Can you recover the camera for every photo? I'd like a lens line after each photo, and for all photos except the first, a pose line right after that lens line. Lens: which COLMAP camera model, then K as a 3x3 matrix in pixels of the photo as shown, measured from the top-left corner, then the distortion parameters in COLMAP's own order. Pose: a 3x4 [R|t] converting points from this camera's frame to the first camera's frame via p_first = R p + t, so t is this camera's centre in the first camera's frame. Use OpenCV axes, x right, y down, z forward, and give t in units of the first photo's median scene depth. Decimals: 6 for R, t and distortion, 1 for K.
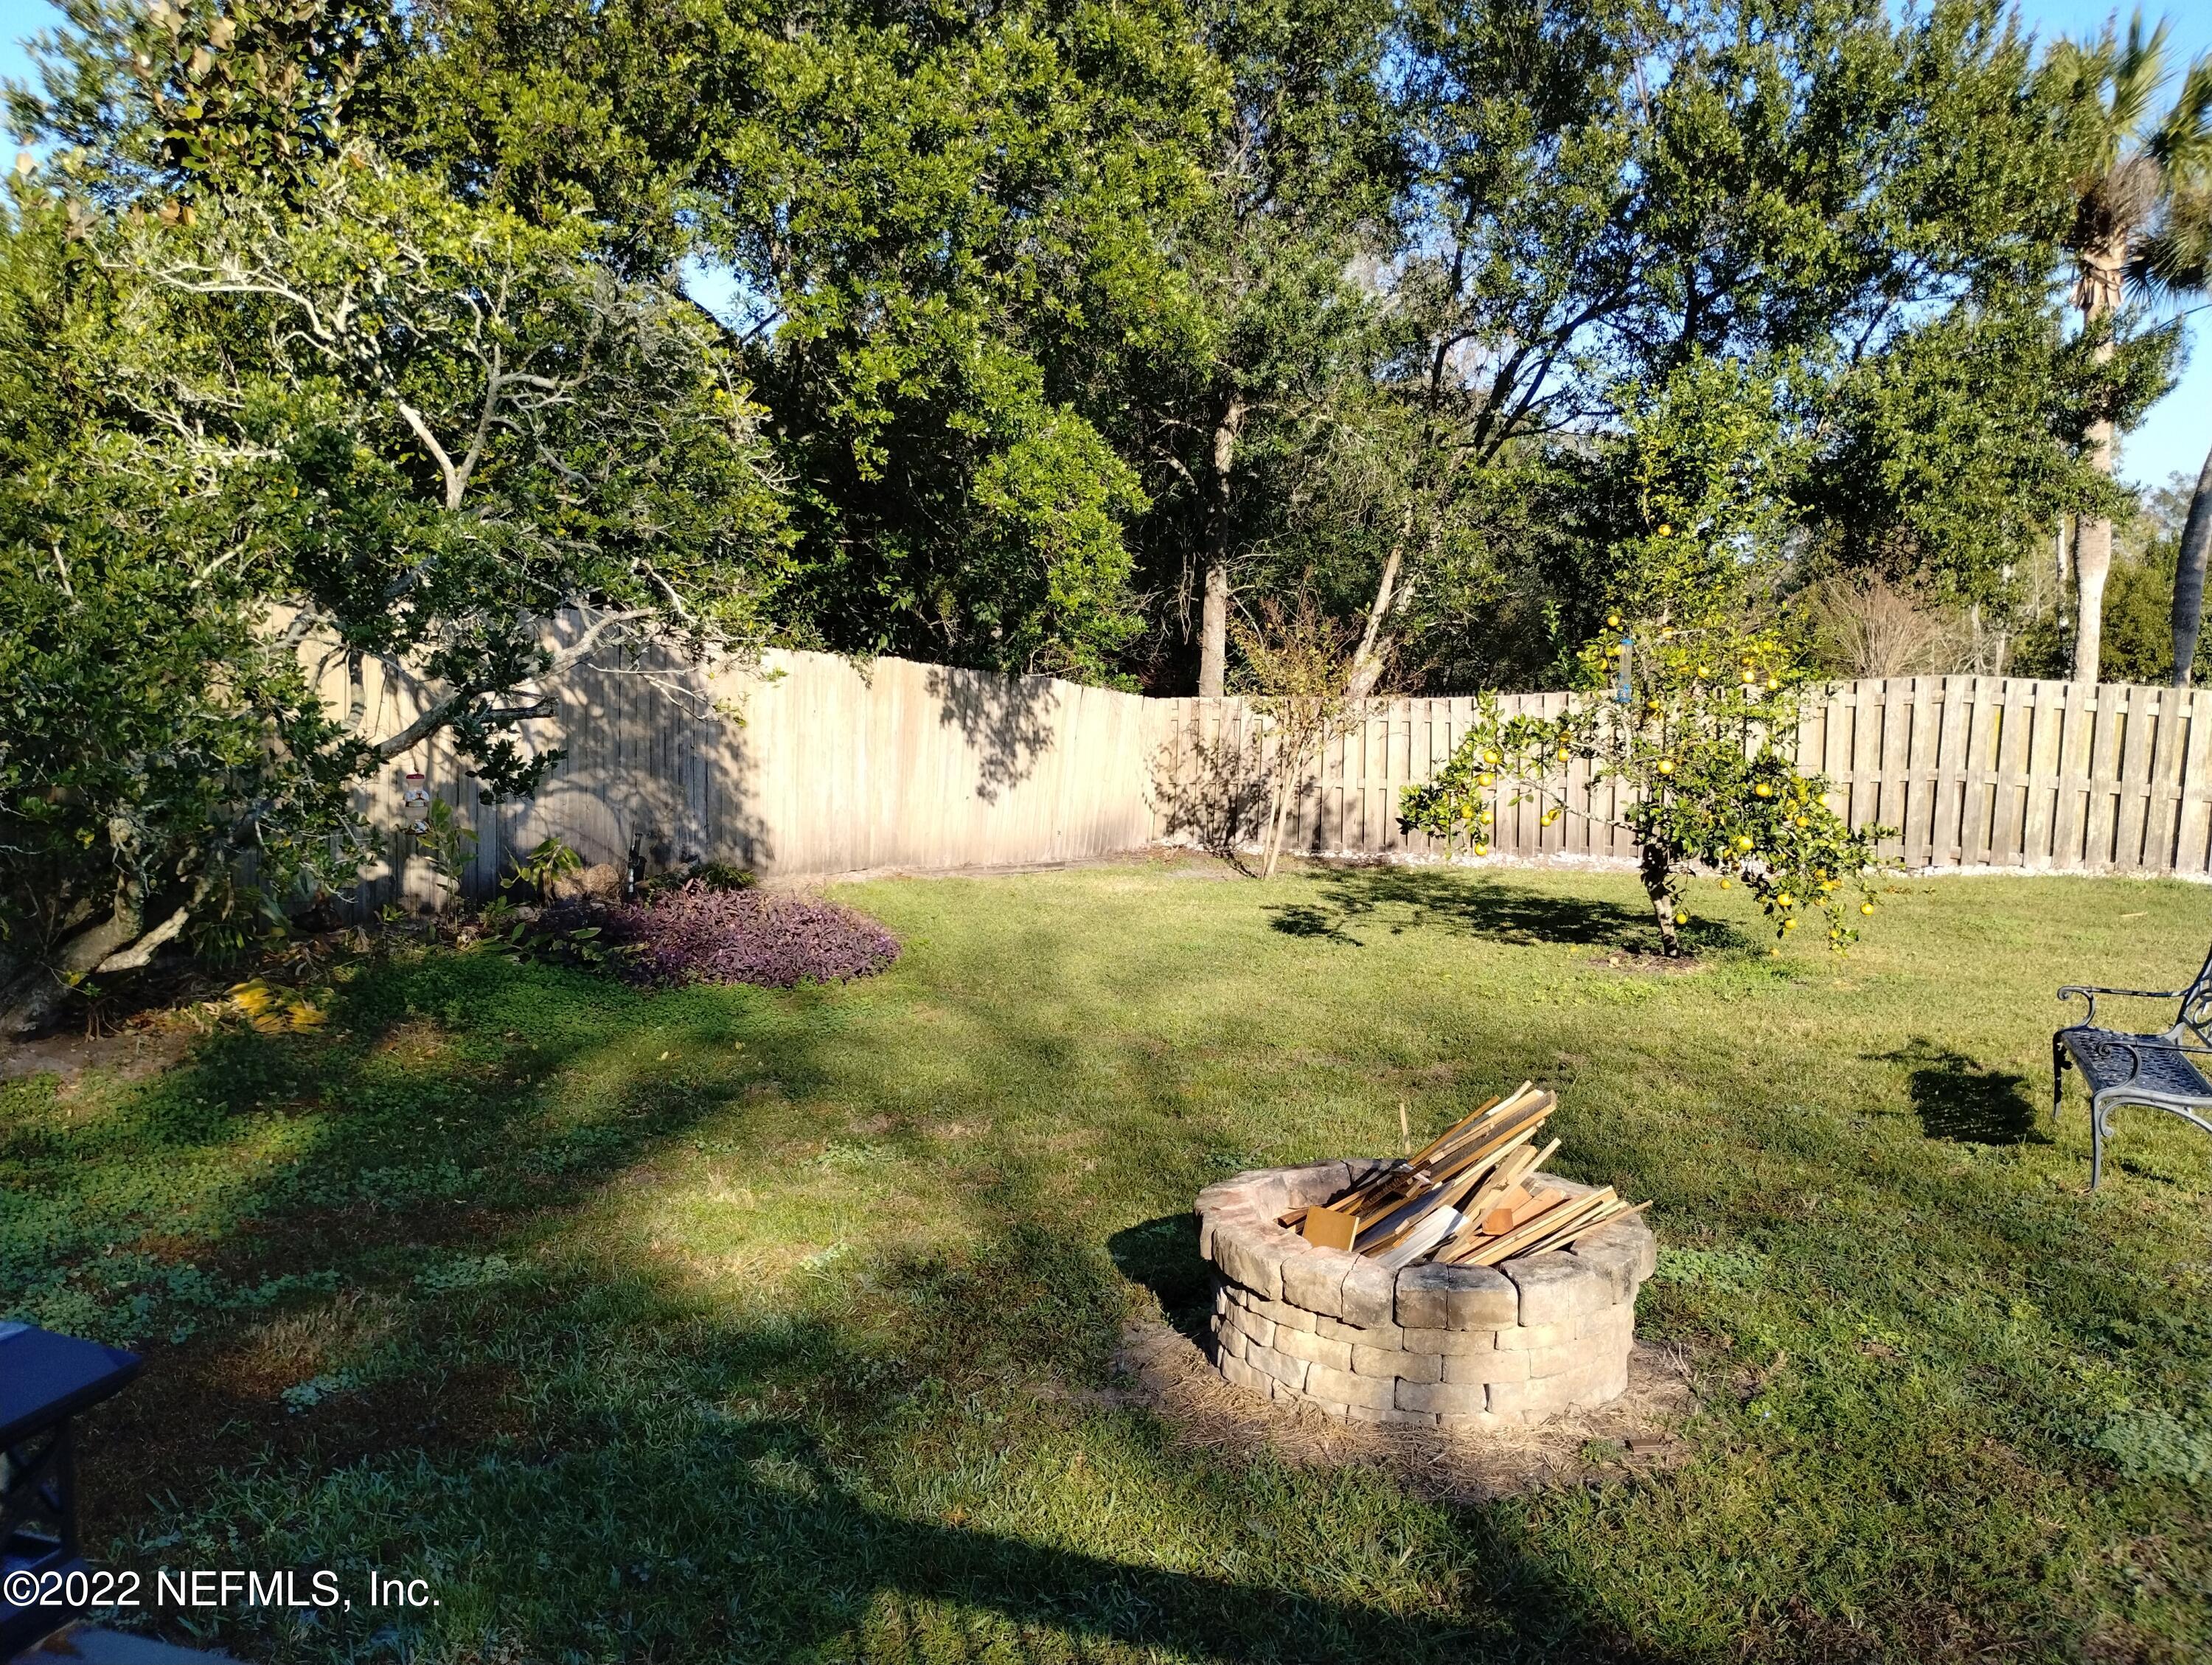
lens RADIAL K [[1828.4, 0, 1106.0], [0, 1828.4, 832.5], [0, 0, 1]] dist [0.060801, -0.007284]
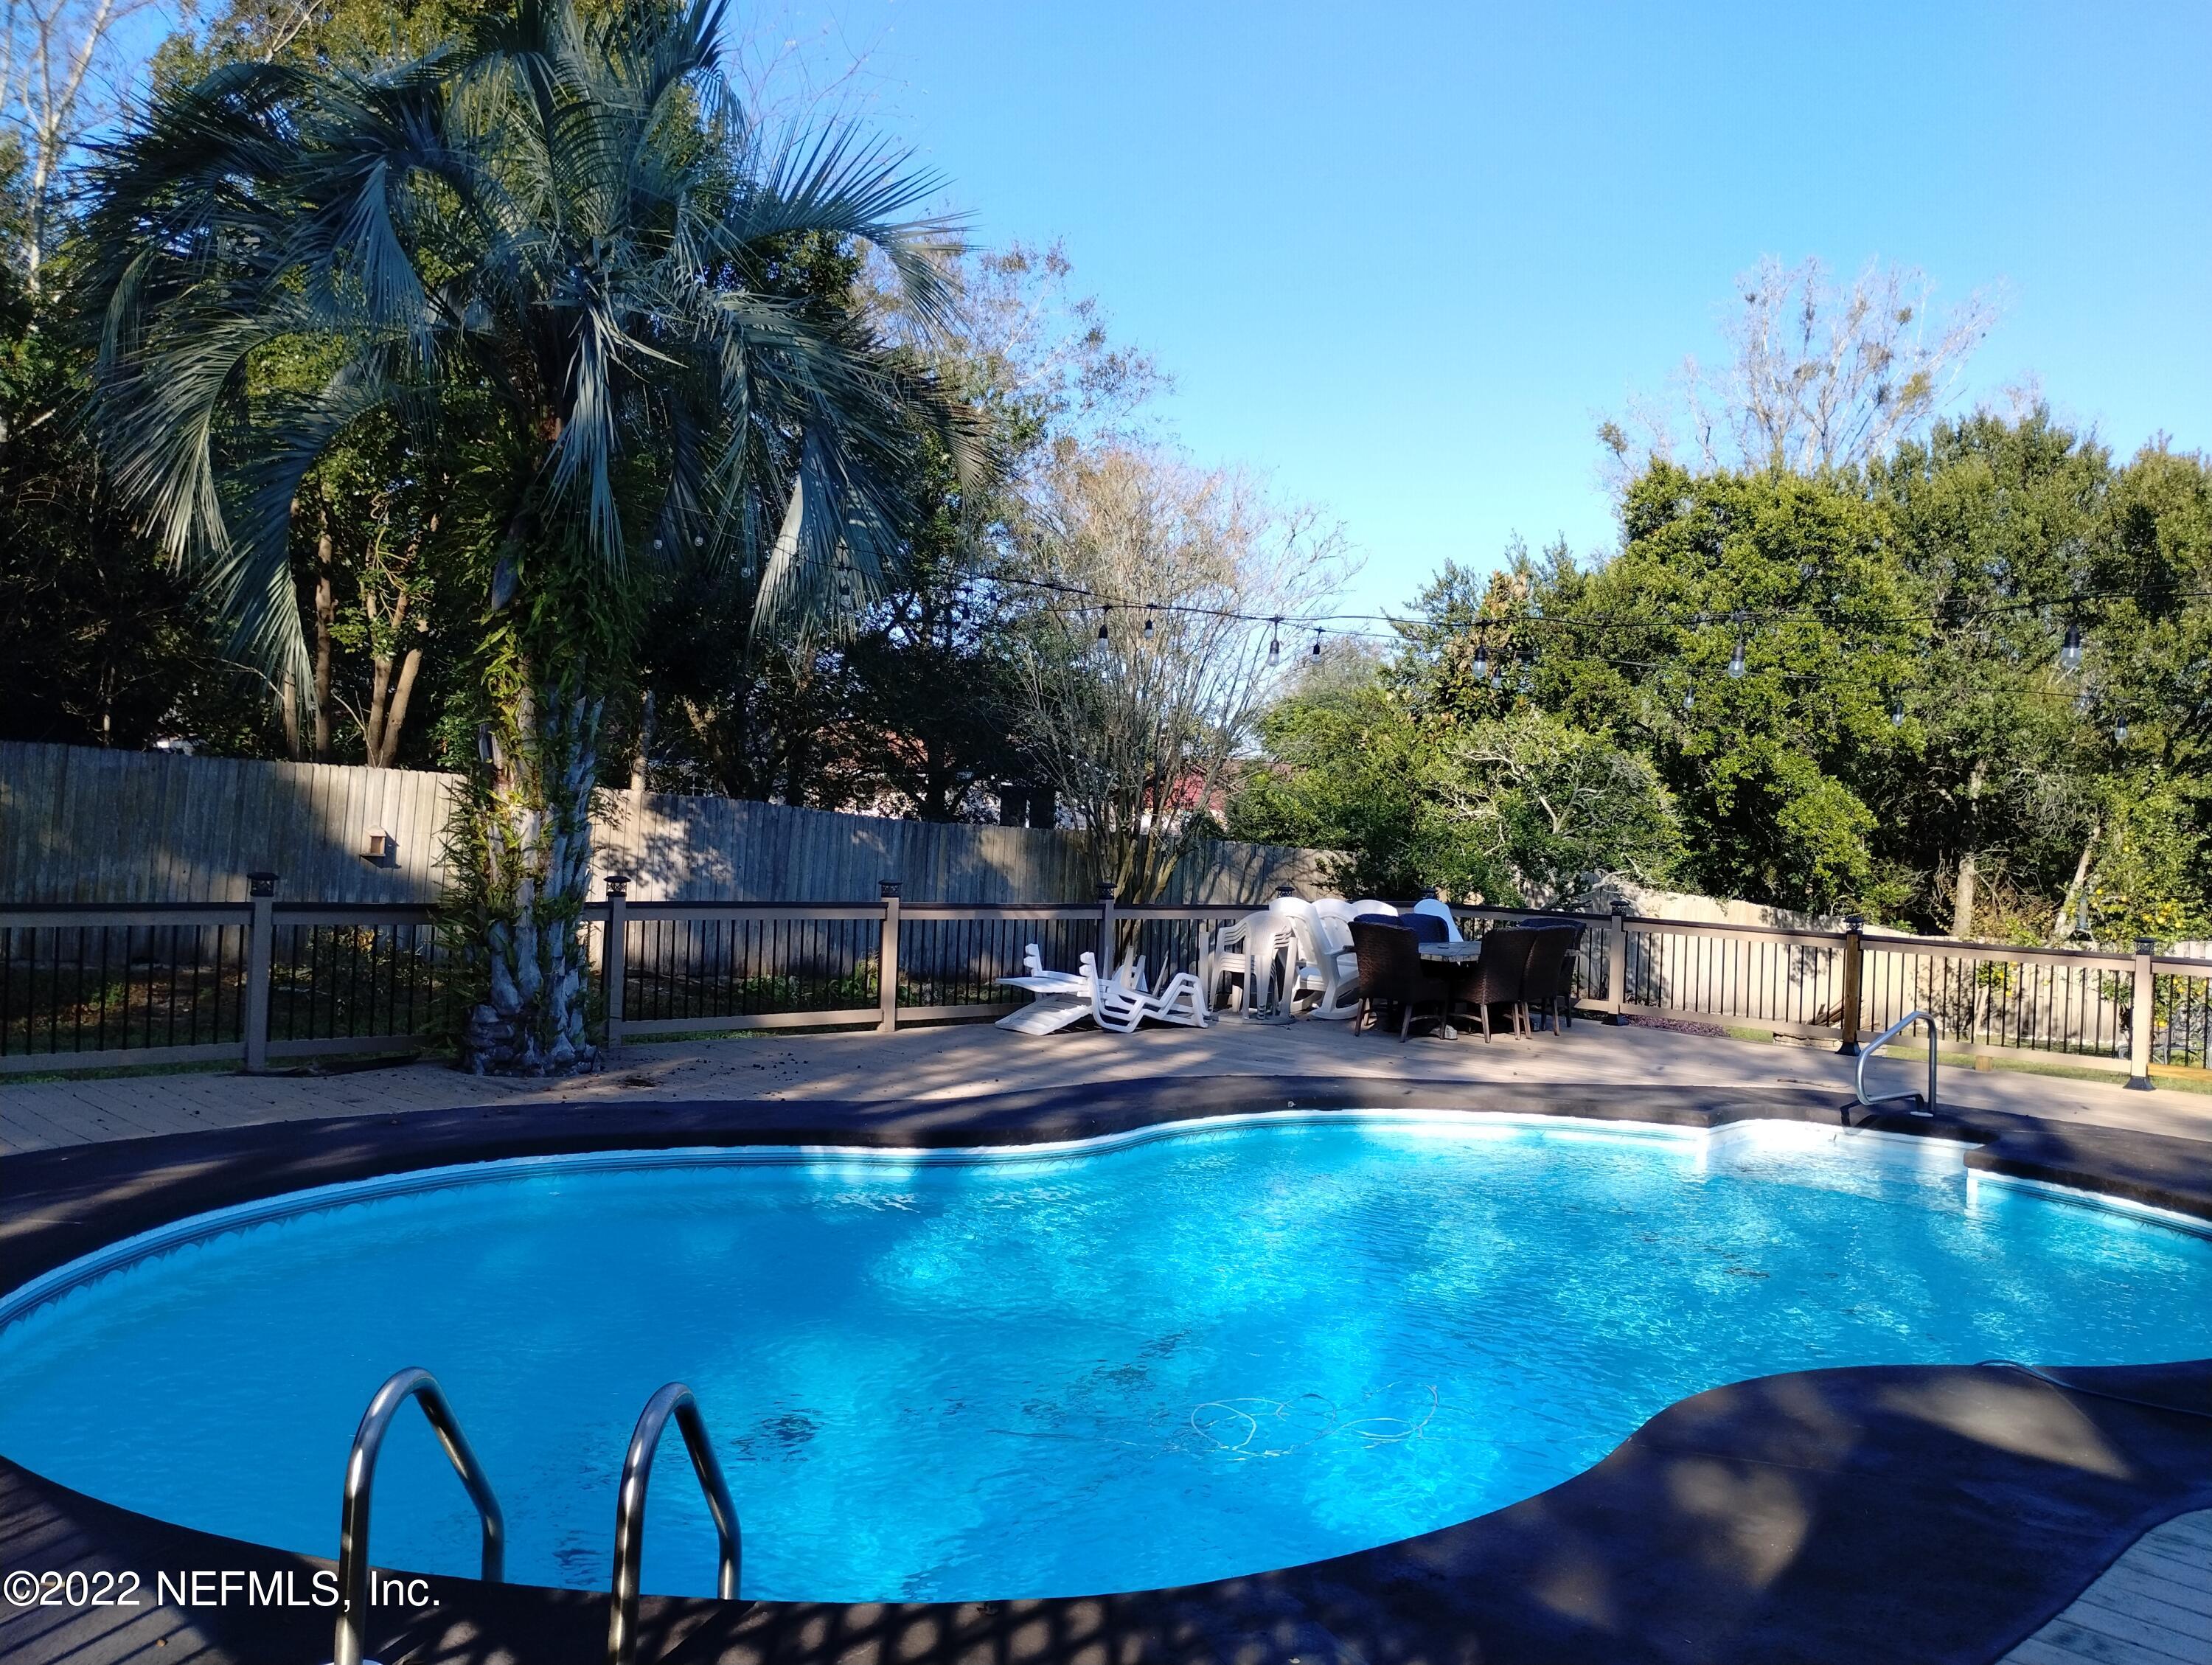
lens RADIAL K [[1828.4, 0, 1106.0], [0, 1828.4, 832.5], [0, 0, 1]] dist [0.060801, -0.007284]
pose [[0.883585, 0.020103, -0.467839, 0.216647], [-0.087453, 0.988585, -0.122689, 0.140929], [0.460032, 0.149320, 0.875257, -1.097495]]
